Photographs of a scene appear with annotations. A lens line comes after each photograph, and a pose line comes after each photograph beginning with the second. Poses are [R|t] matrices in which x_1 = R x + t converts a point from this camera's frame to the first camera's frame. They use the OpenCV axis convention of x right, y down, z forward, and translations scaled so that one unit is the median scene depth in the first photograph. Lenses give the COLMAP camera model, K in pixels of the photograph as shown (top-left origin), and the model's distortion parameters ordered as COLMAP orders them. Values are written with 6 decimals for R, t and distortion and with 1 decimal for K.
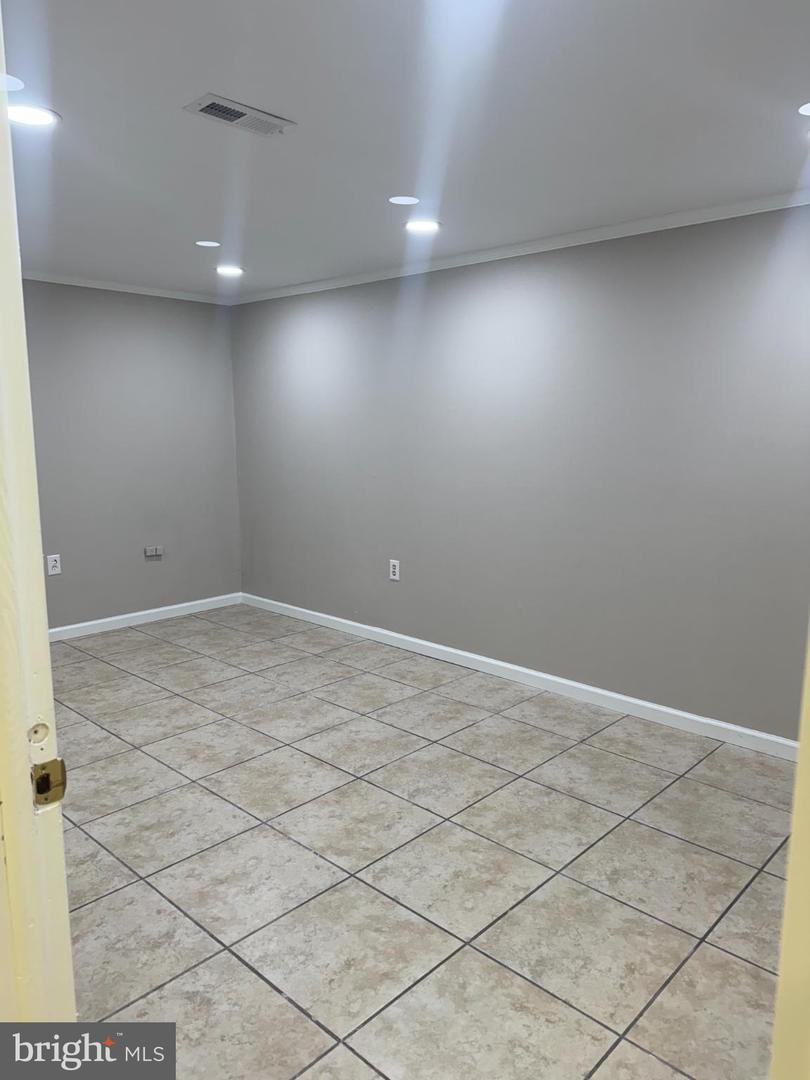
lens RADIAL K [[748.3, 0, 422.8], [0, 748.3, 544.7], [0, 0, 1]] dist [0.088994, -0.142357]
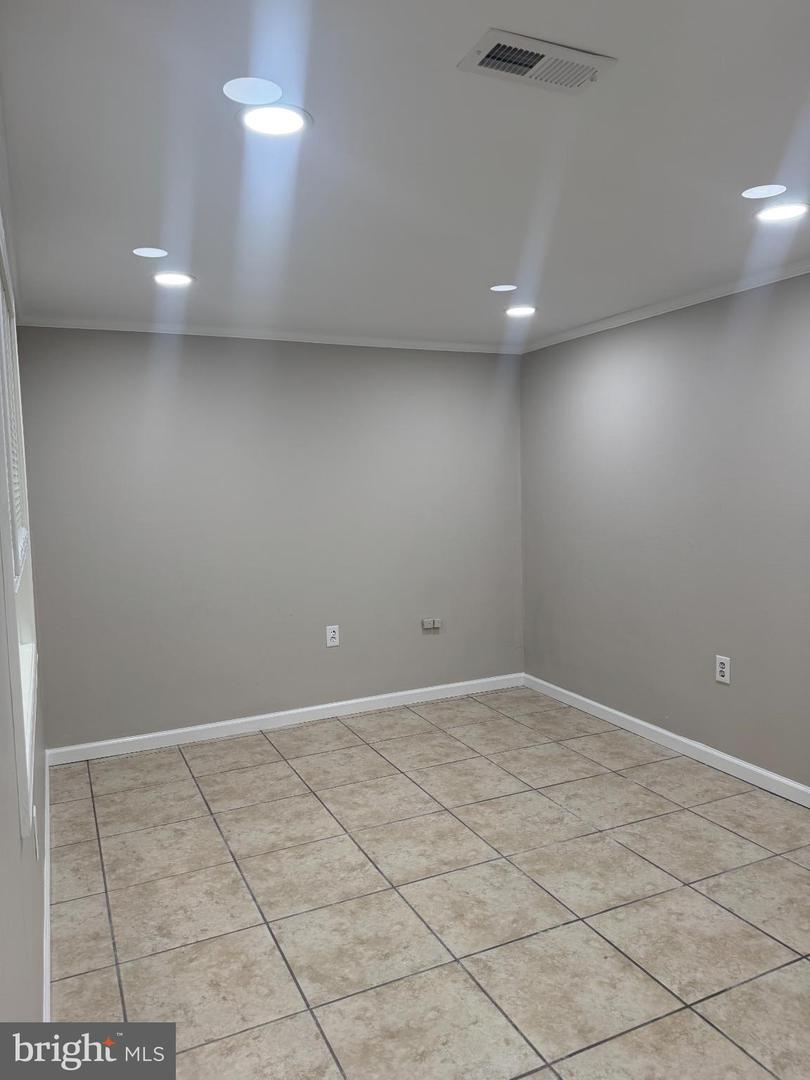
lens RADIAL K [[748.3, 0, 422.8], [0, 748.3, 544.7], [0, 0, 1]] dist [0.088994, -0.142357]
pose [[0.930268, 0.006830, -0.366818, -0.048126], [-0.032622, 0.997406, -0.064160, -0.039738], [0.365429, 0.071652, 0.928078, 0.205924]]
